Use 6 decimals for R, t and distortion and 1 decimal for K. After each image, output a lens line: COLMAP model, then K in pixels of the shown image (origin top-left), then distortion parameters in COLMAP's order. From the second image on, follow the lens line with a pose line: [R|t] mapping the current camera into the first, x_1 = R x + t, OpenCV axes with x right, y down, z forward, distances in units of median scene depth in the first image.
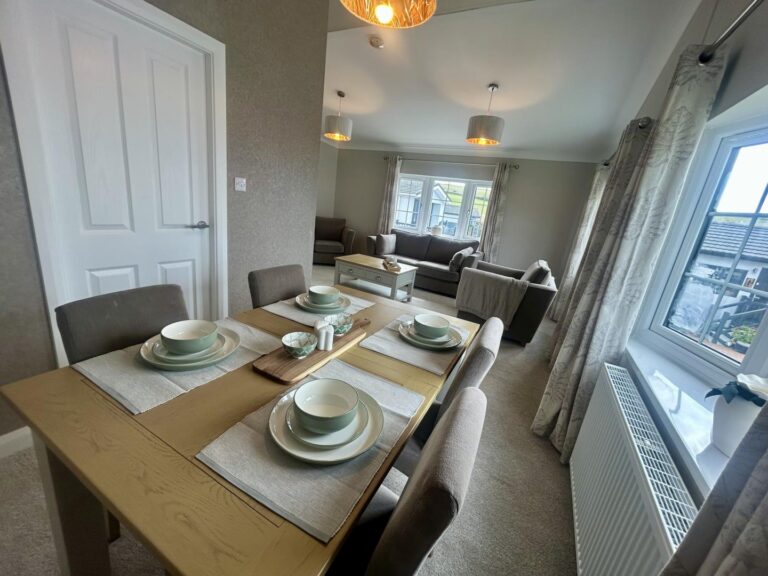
lens RADIAL K [[311.2, 0, 385.1], [0, 311.2, 289.5], [0, 0, 1]] dist [-0.000387, -0.000130]
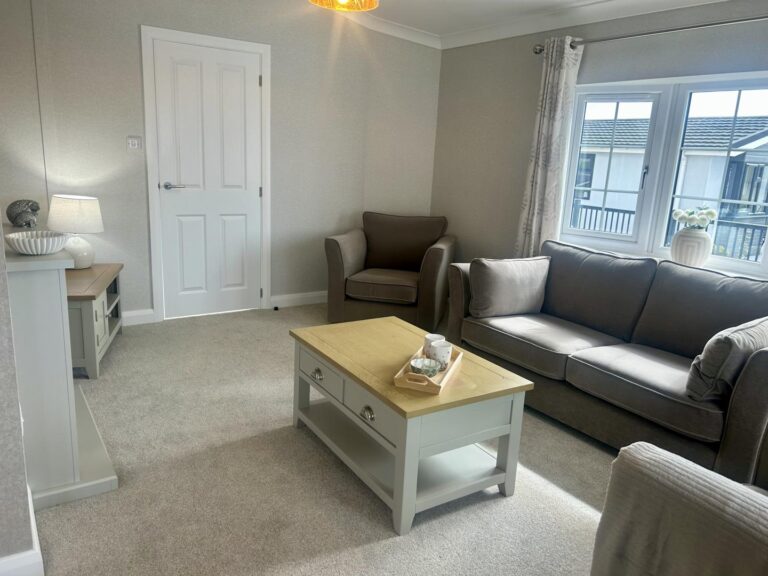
lens RADIAL K [[577.7, 0, 383.3], [0, 577.7, 293.3], [0, 0, 1]] dist [0.062237, -0.082231]
pose [[0.882161, 0.030812, -0.469939, 0.560526], [-0.071291, 0.995095, -0.068580, -0.255751], [0.465521, 0.094001, 0.880031, 1.116160]]
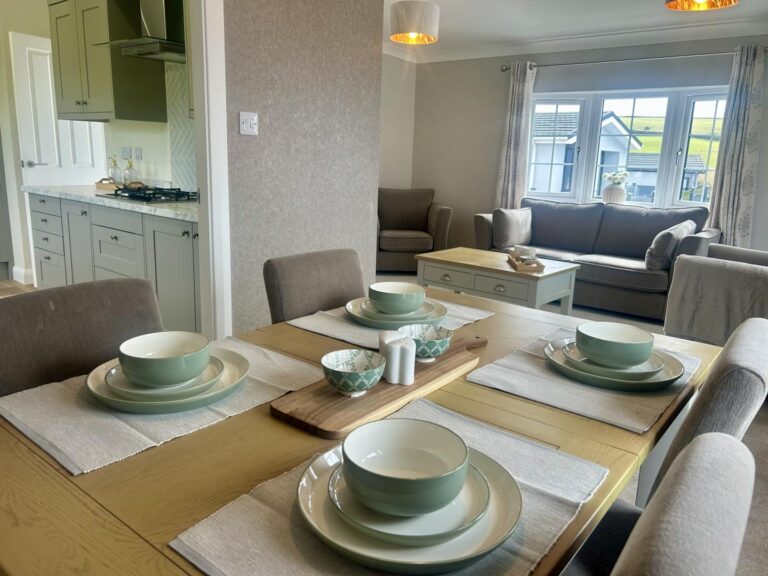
lens RADIAL K [[582.6, 0, 391.6], [0, 582.6, 285.0], [0, 0, 1]] dist [0.069821, -0.092260]
pose [[0.977845, -0.048584, -0.203614, -0.000362], [0.032938, 0.996288, -0.079537, 0.066933], [0.206722, 0.071068, 0.975815, 0.017558]]
